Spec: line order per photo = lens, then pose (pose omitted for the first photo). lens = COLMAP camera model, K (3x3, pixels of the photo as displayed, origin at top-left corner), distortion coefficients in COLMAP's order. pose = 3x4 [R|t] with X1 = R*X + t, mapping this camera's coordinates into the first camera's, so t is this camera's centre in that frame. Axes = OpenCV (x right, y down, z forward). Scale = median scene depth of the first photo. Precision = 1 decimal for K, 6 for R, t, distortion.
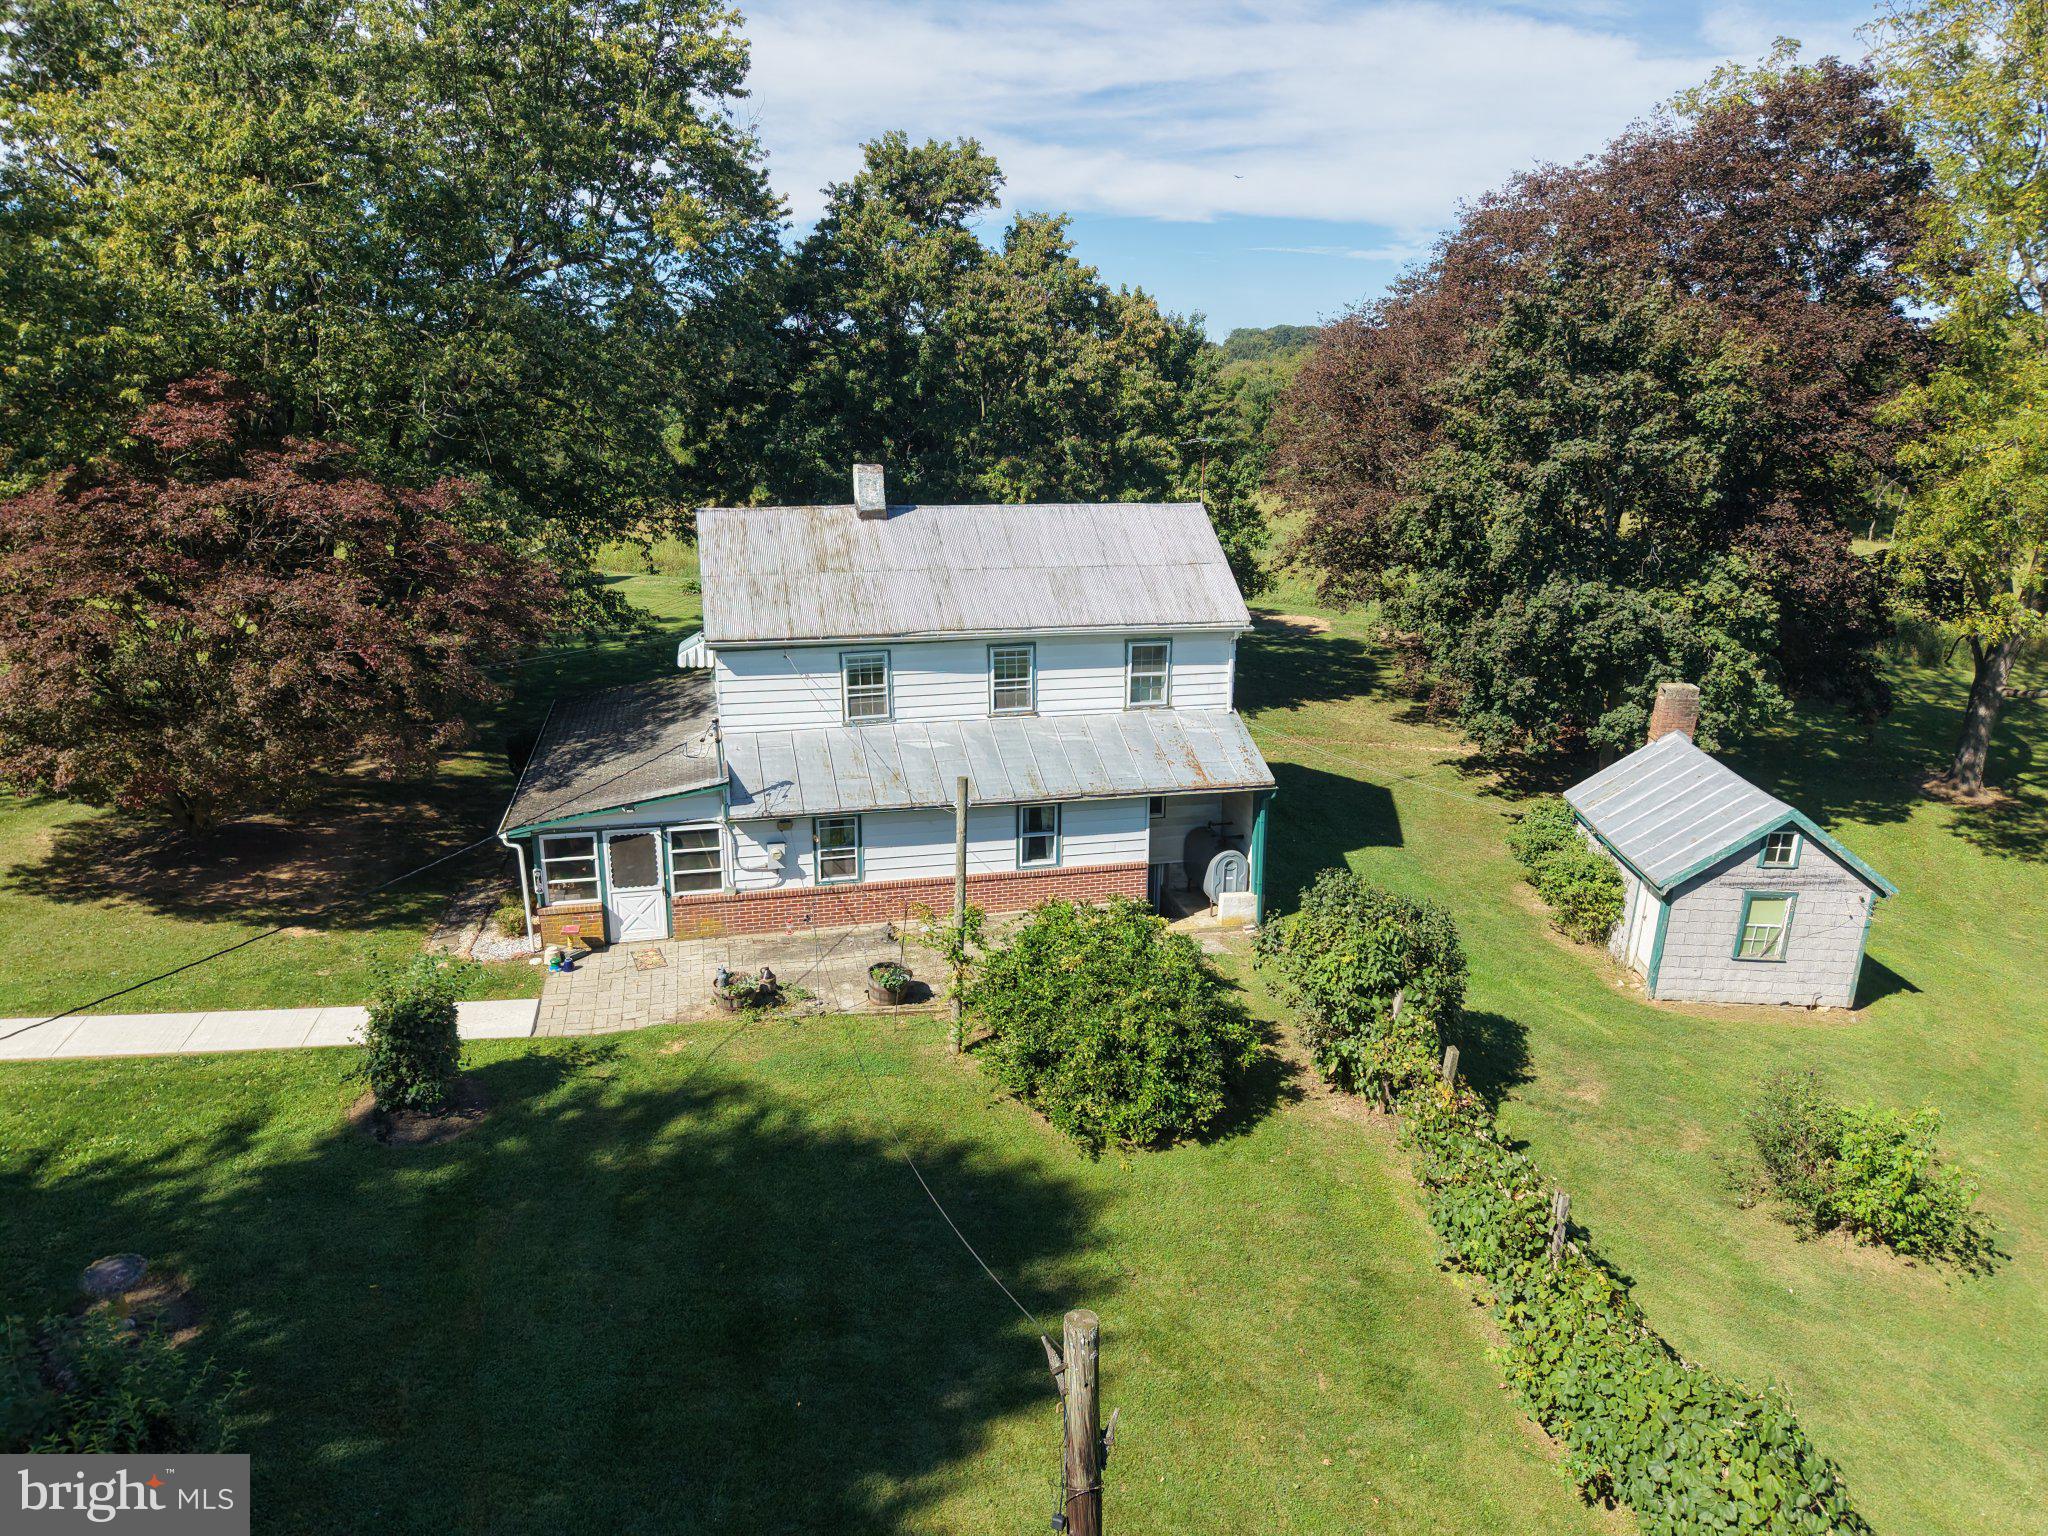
lens RADIAL K [[1391.8, 0, 1029.6], [0, 1391.8, 802.1], [0, 0, 1]] dist [0.011262, 0.001190]
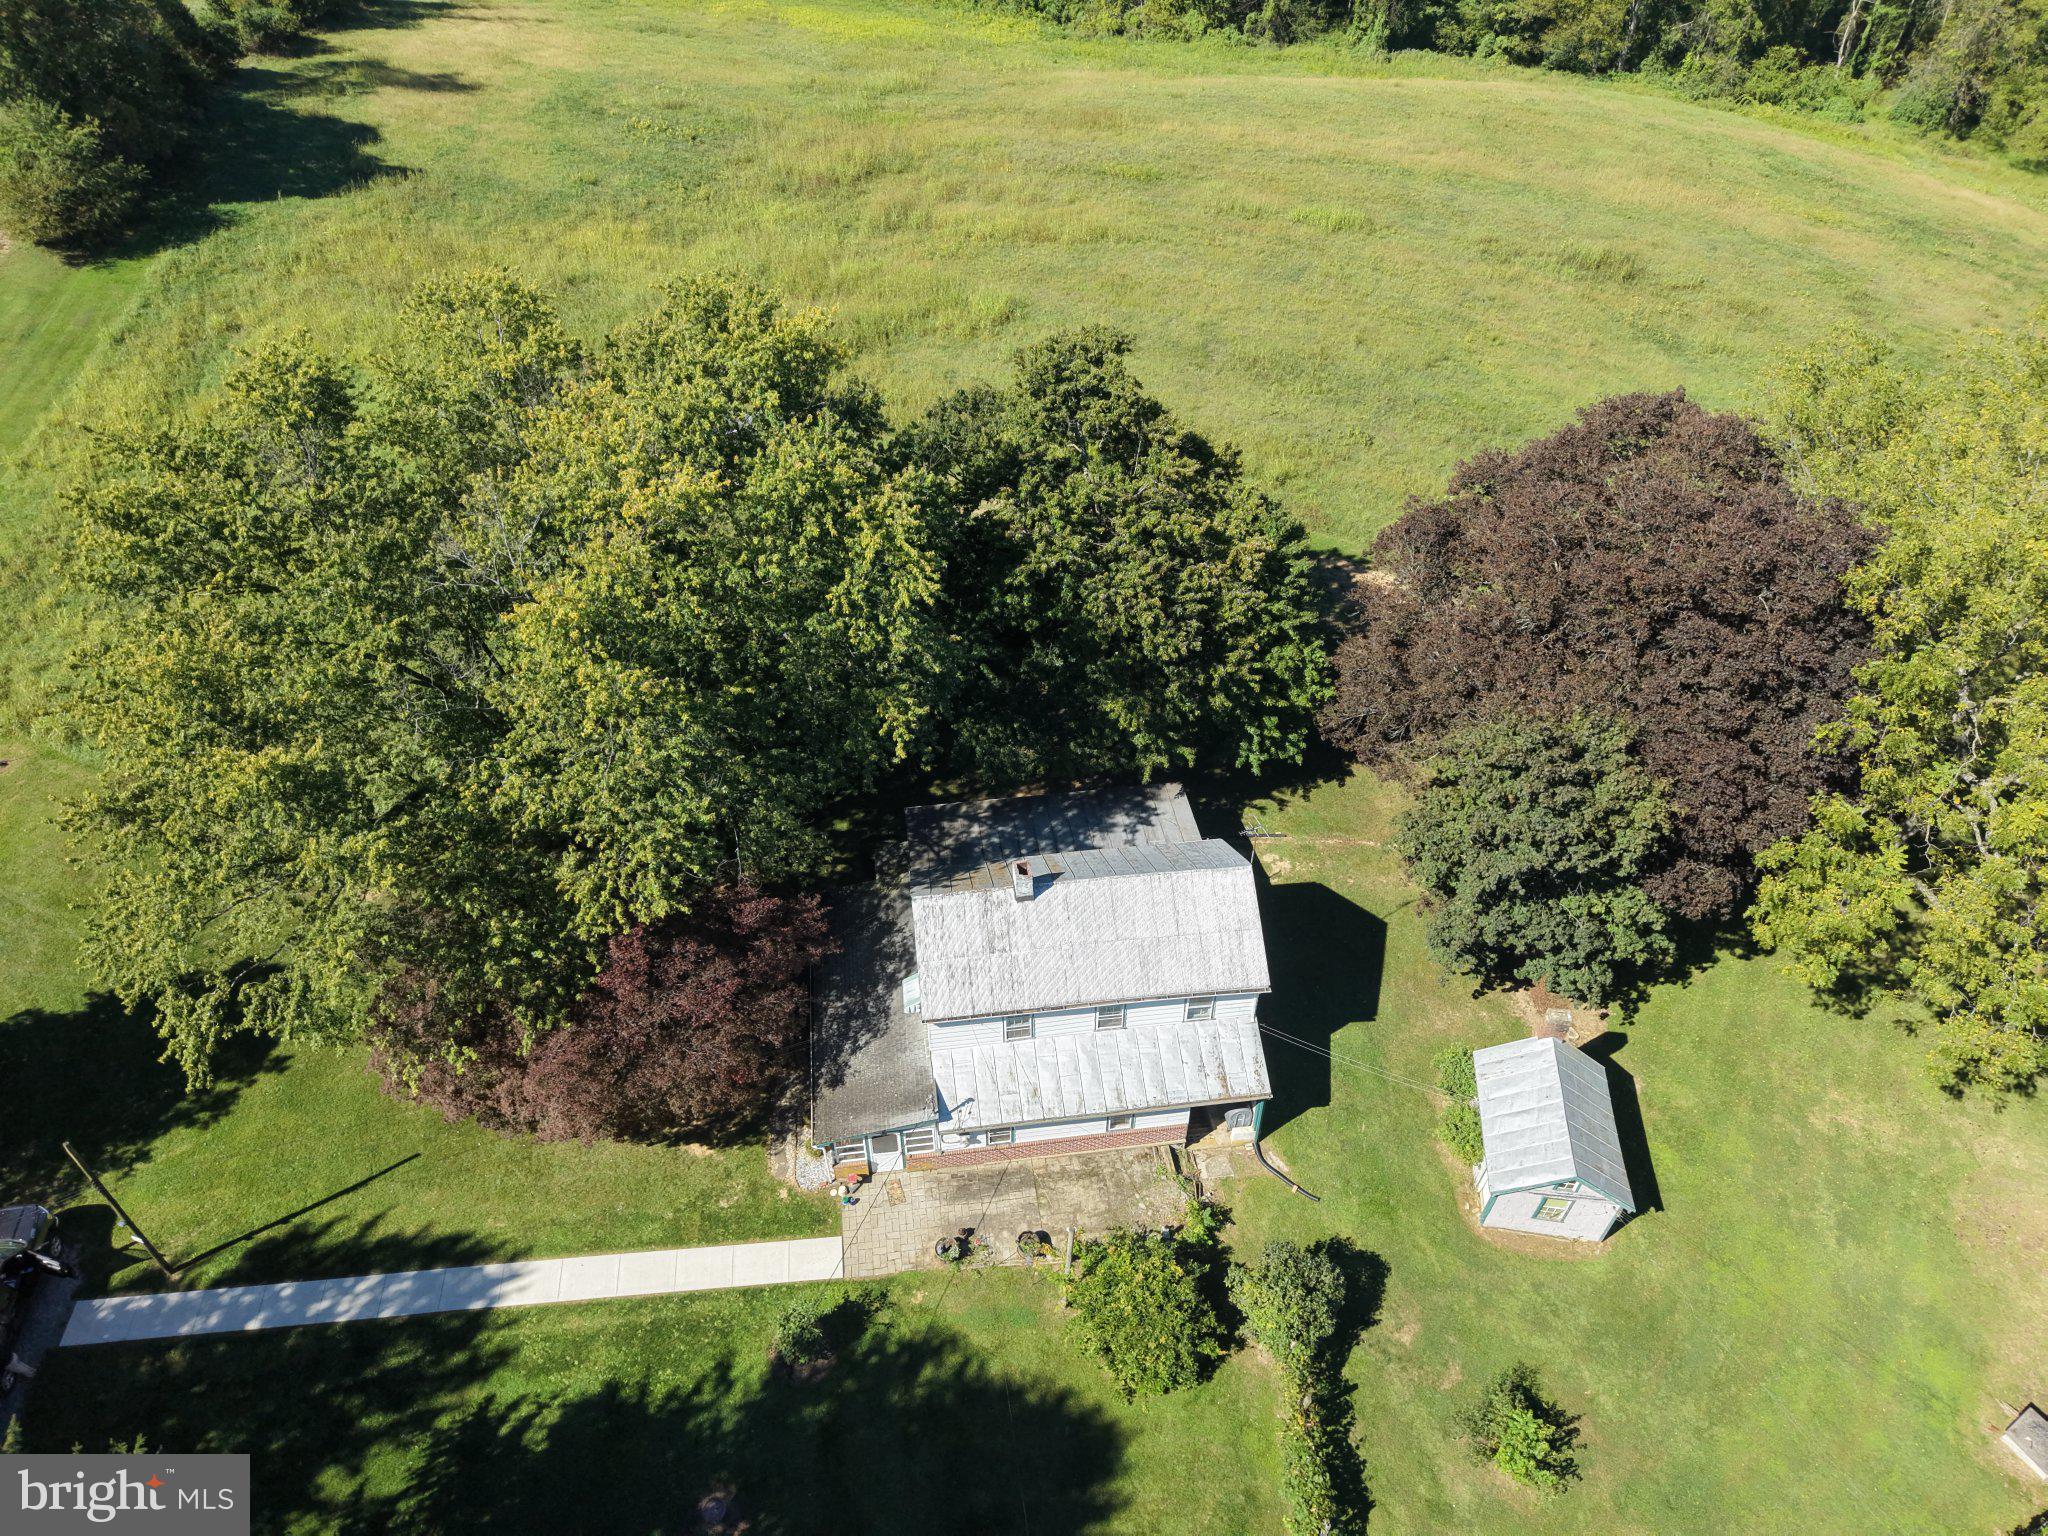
lens RADIAL K [[1391.8, 0, 1029.6], [0, 1391.8, 802.1], [0, 0, 1]] dist [0.011262, 0.001190]
pose [[0.994988, 0.068999, -0.072369, -0.010403], [-0.027679, 0.885535, 0.463747, -1.366464], [0.096083, -0.459420, 0.883007, -0.381920]]
